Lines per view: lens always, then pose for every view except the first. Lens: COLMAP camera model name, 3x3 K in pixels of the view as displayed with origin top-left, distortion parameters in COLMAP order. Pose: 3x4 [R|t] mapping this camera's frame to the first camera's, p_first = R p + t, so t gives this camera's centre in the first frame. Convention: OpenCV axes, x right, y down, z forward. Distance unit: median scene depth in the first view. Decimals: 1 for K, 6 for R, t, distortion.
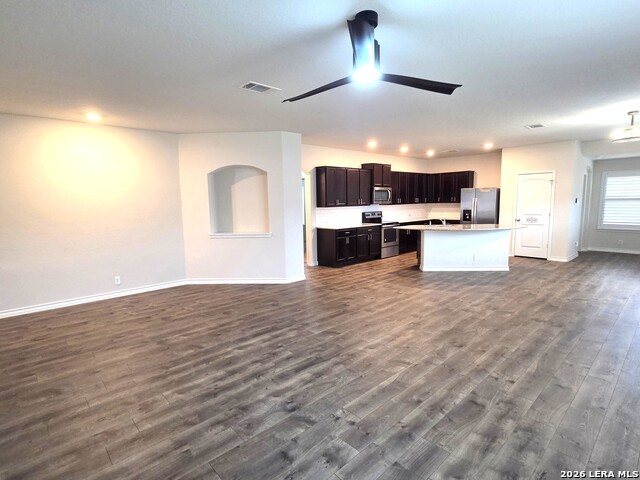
lens RADIAL K [[334.7, 0, 316.2], [0, 334.7, 238.3], [0, 0, 1]] dist [-0.000622, 0.001276]
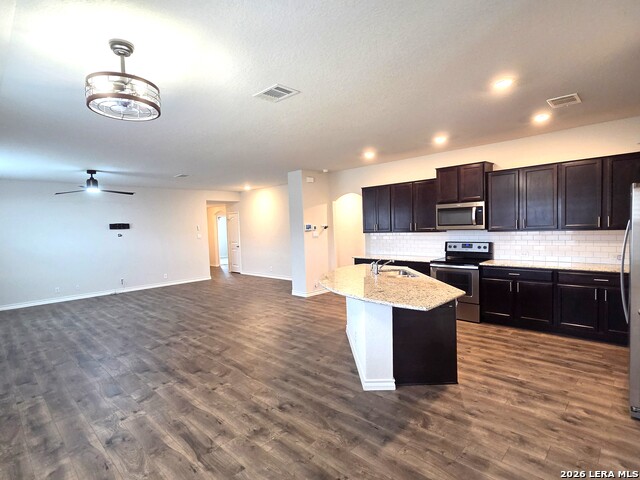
lens RADIAL K [[334.7, 0, 315.5], [0, 334.7, 244.0], [0, 0, 1]] dist [-0.000622, 0.001276]
pose [[0.057688, 0.071548, -0.995768, 1.601024], [-0.078854, 0.994639, 0.066898, -0.197257], [0.995216, 0.074661, 0.063021, 1.415838]]
